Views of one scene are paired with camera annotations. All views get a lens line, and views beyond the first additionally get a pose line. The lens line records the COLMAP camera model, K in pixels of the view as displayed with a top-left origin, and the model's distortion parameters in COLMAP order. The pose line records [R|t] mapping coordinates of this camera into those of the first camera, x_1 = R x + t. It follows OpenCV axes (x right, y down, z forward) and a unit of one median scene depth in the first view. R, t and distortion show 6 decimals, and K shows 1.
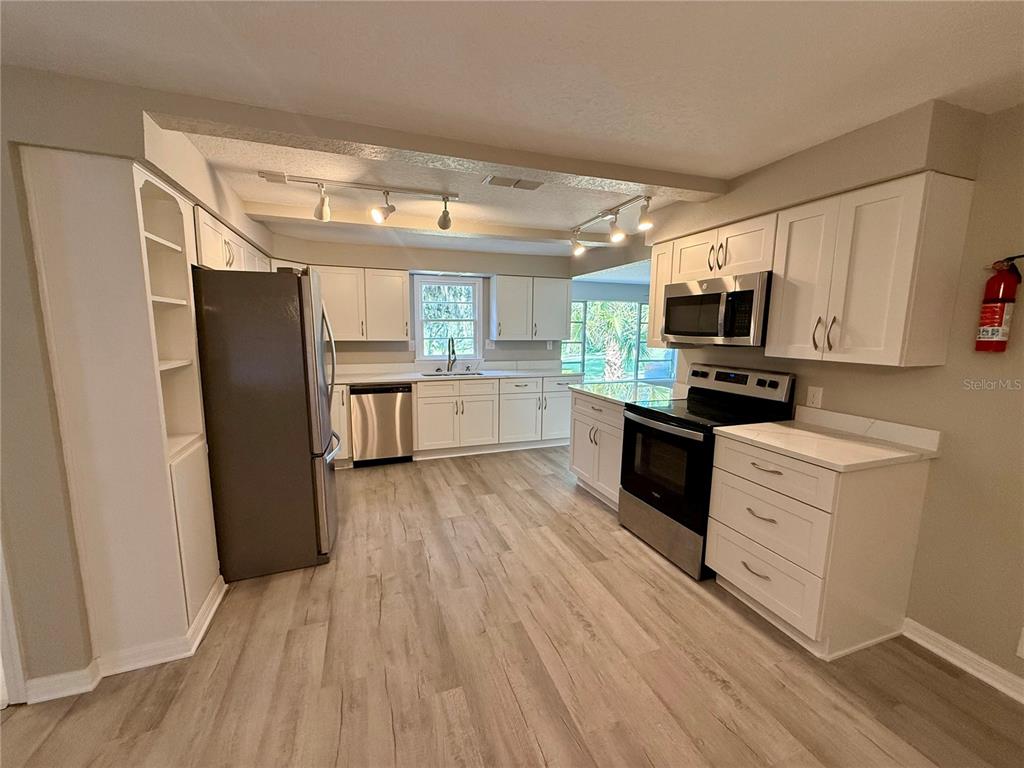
lens RADIAL K [[409.6, 0, 510.0], [0, 409.6, 386.8], [0, 0, 1]] dist [0.000345, -0.000128]
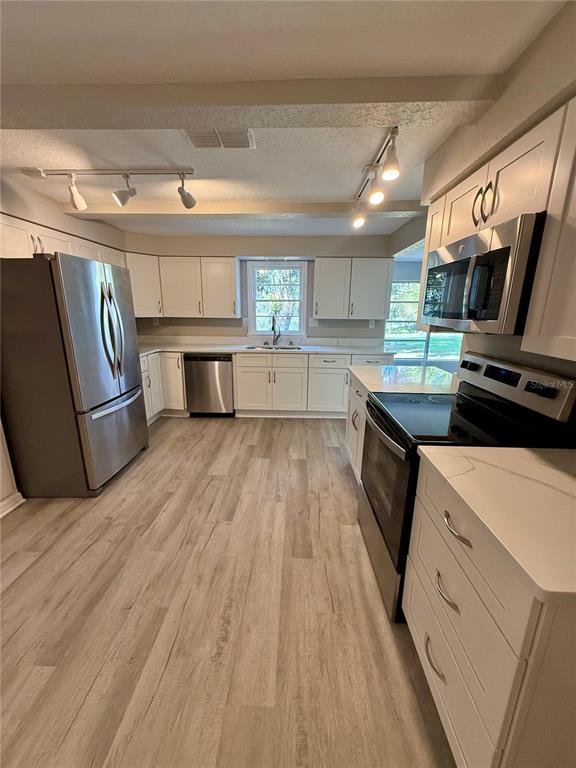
lens RADIAL K [[307.2, 0, 288.2], [0, 307.2, 383.1], [0, 0, 1]] dist [0.000345, -0.000128]
pose [[0.931946, 0.088939, -0.351520, 0.341405], [-0.054258, 0.992742, 0.107330, -0.042214], [0.358514, -0.080953, 0.930007, 0.305890]]
